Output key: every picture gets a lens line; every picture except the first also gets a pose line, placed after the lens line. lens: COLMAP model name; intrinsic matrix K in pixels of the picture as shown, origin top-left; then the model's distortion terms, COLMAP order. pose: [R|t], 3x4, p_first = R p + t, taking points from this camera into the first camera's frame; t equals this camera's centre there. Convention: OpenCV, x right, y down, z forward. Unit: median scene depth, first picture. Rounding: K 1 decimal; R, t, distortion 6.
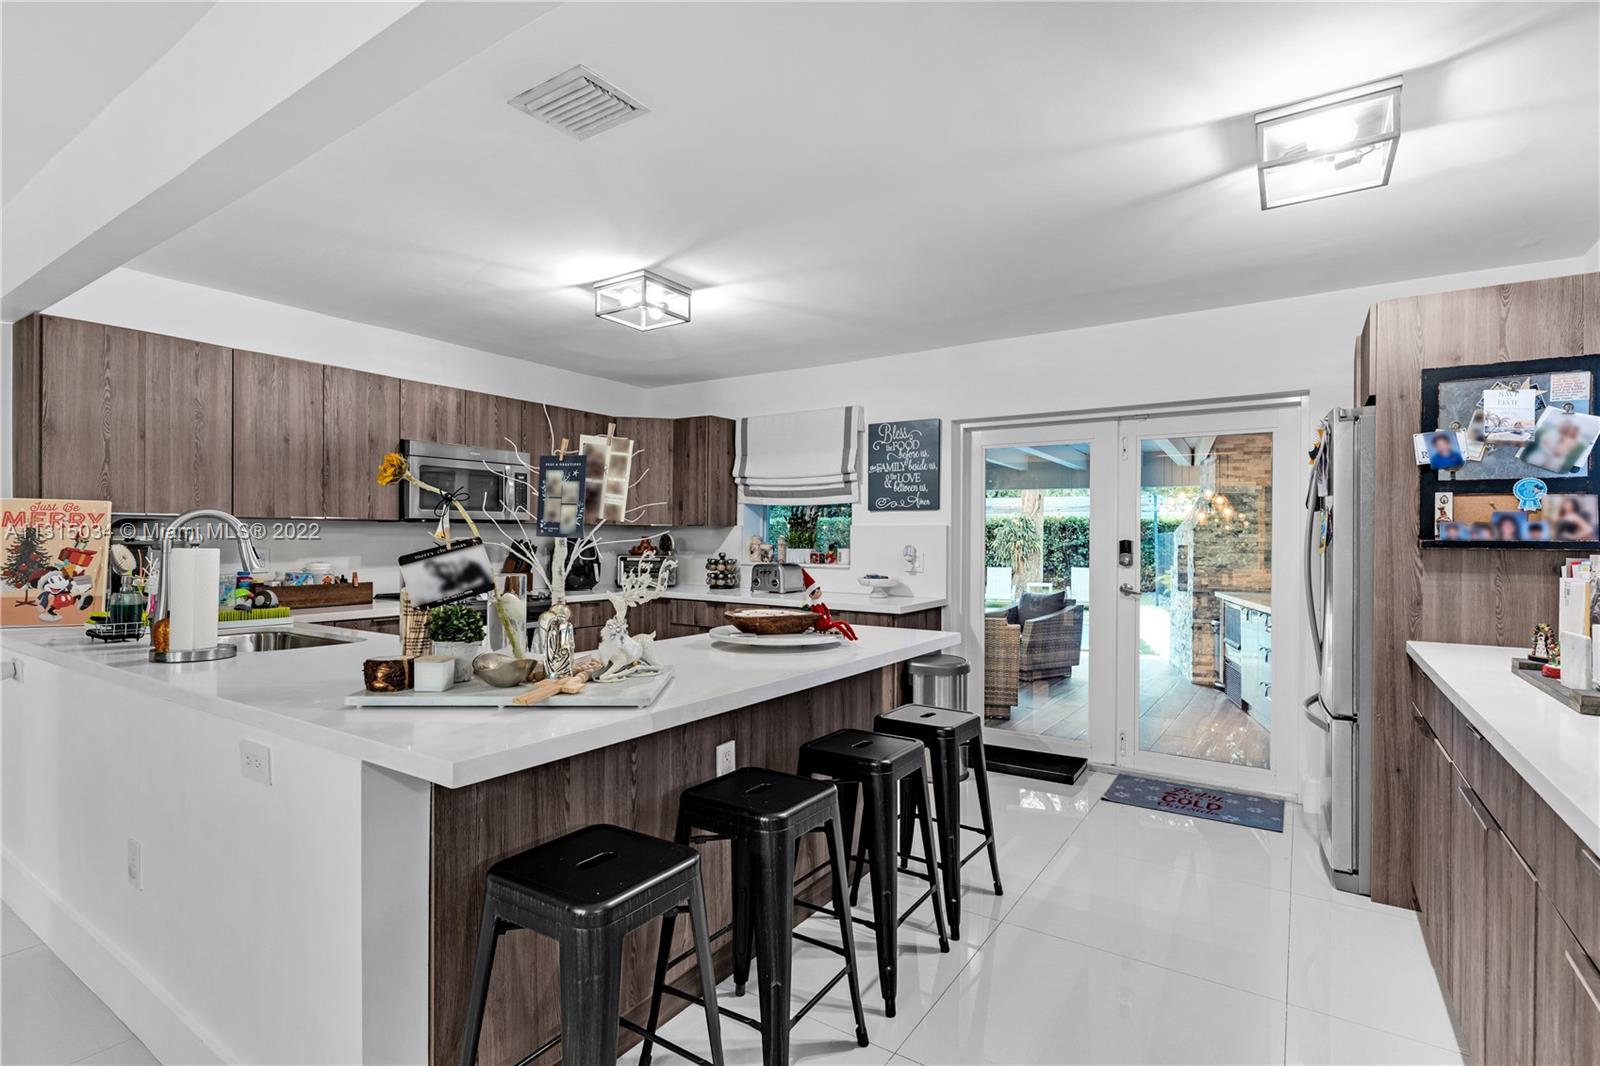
lens RADIAL K [[774.2, 0, 802.1], [0, 774.2, 540.5], [0, 0, 1]] dist [-0.000183, -0.000098]
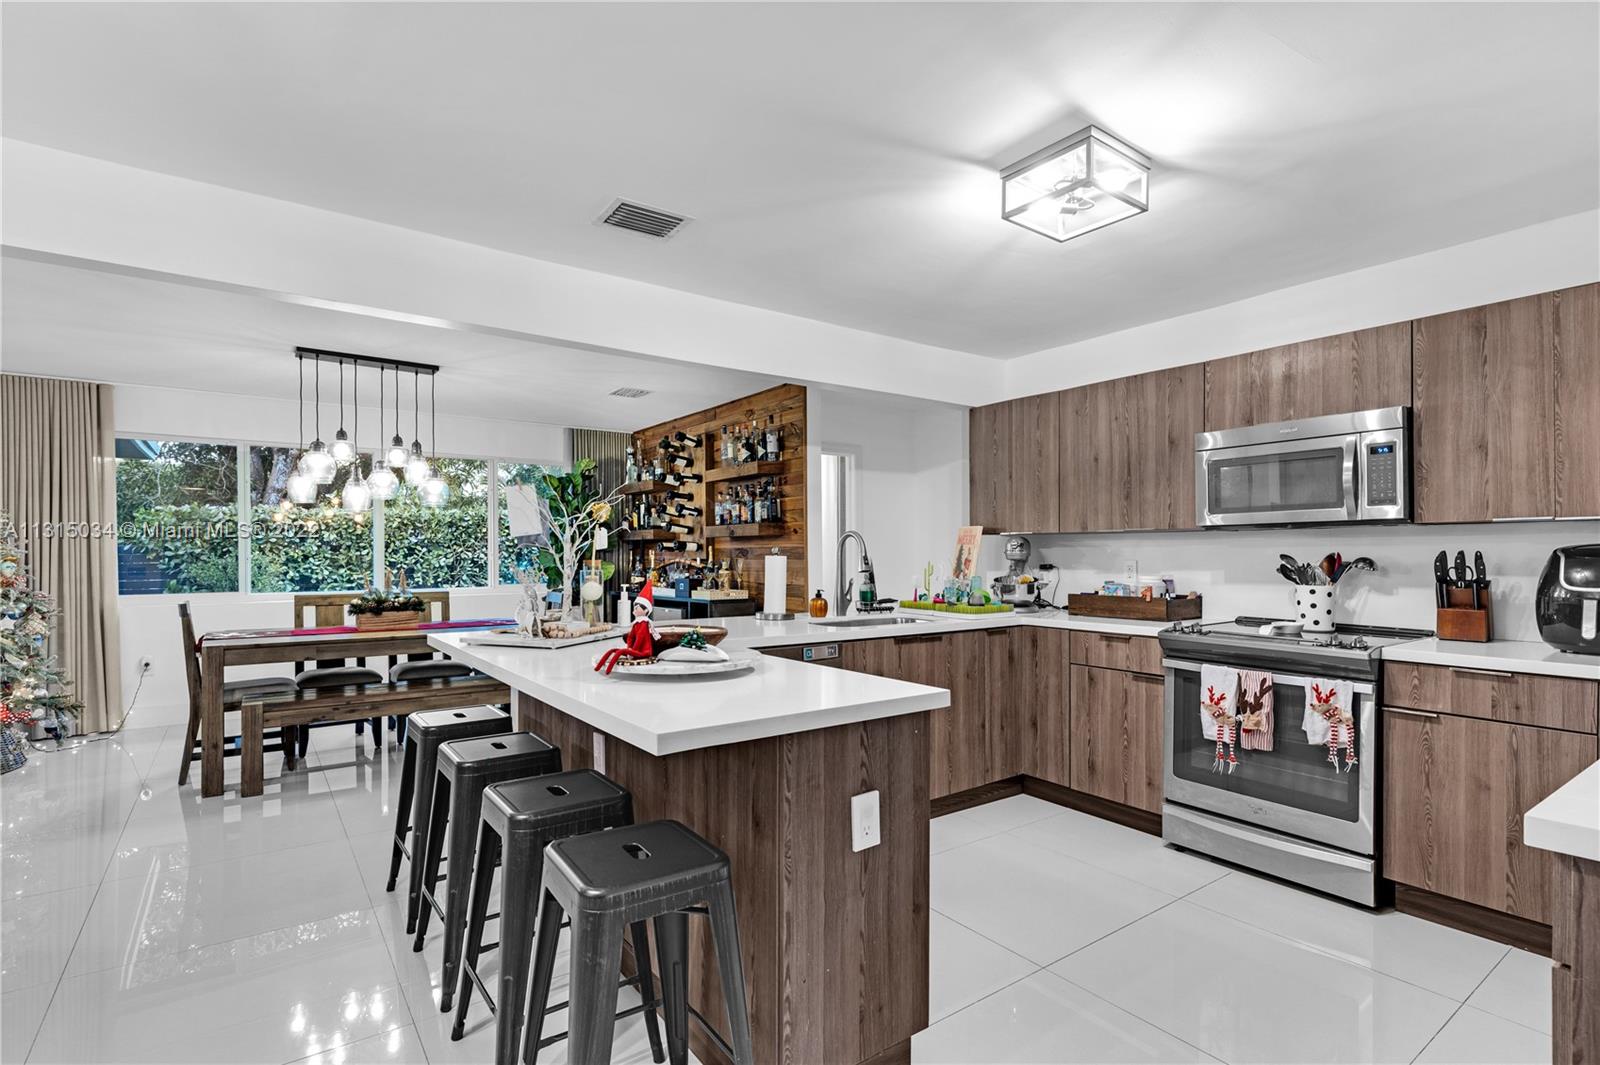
lens RADIAL K [[774.2, 0, 798.0], [0, 774.2, 544.2], [0, 0, 1]] dist [-0.000183, -0.000098]
pose [[-0.358383, -0.010282, -0.933518, 0.597746], [0.003589, 0.999917, -0.012391, -0.000508], [0.933568, -0.007791, -0.358316, 1.245641]]
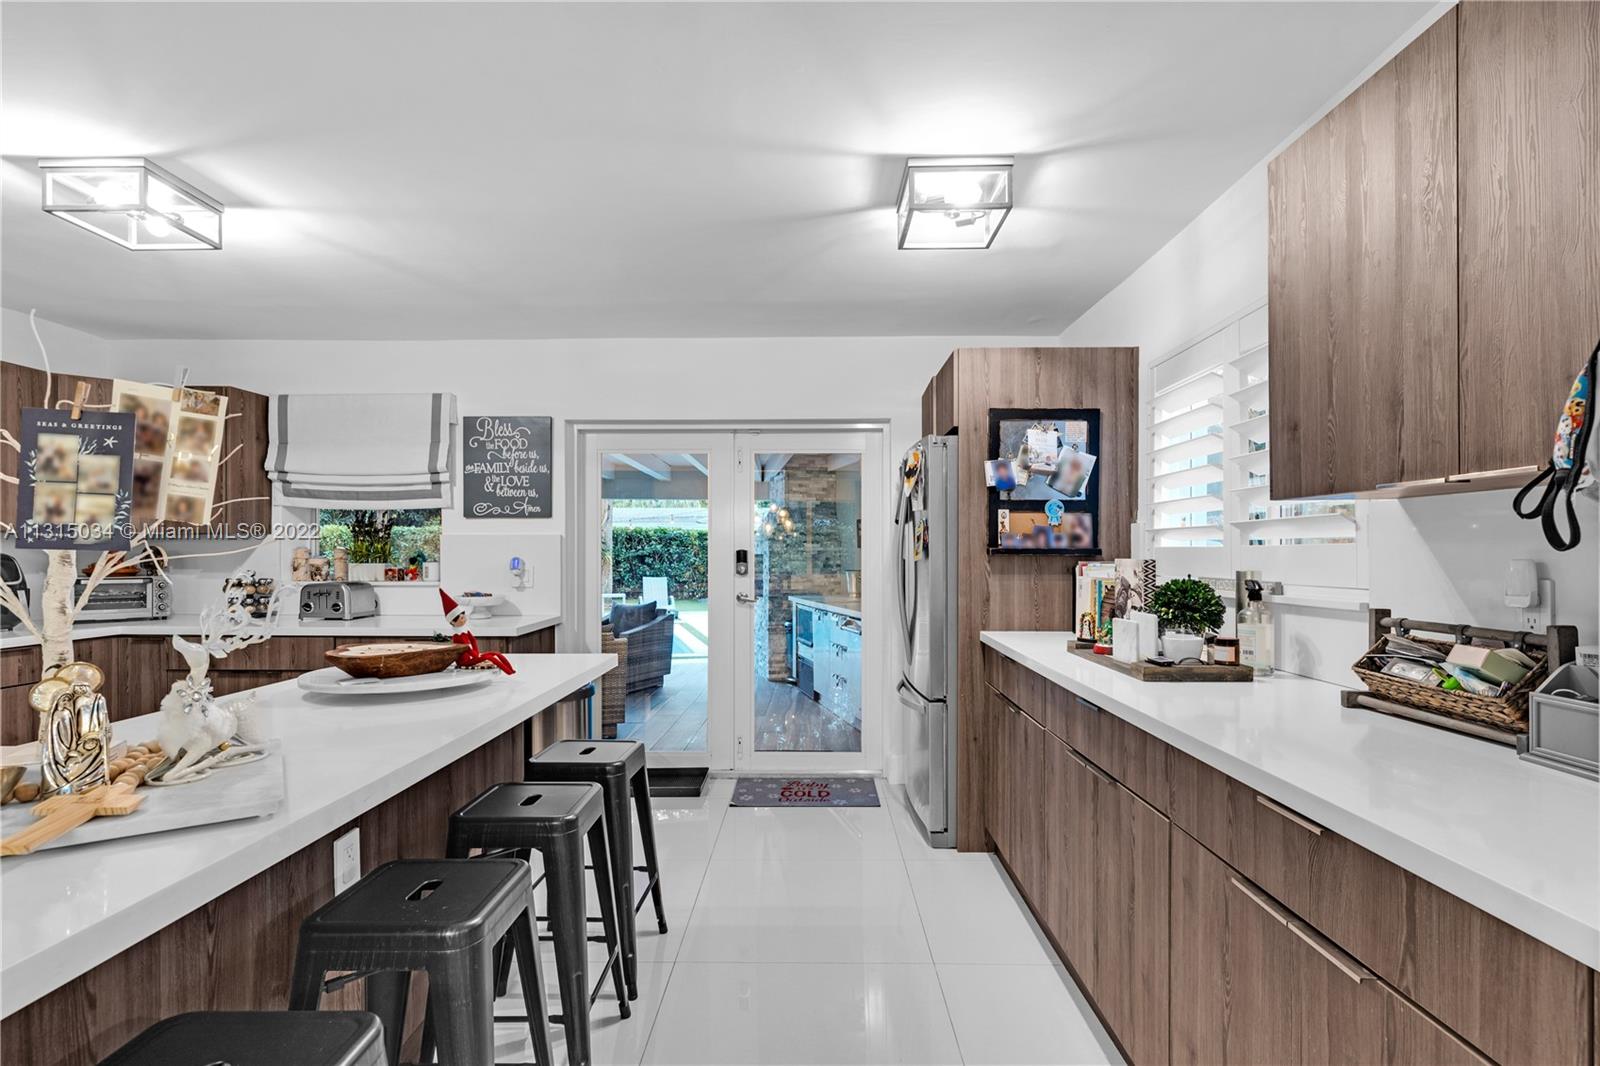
lens RADIAL K [[774.2, 0, 806.1], [0, 774.2, 553.0], [0, 0, 1]] dist [-0.000183, -0.000098]
pose [[0.839290, -0.008279, 0.543621, -0.101386], [0.007135, 0.999966, 0.004213, -0.000280], [-0.543637, 0.000342, 0.839320, 0.126749]]
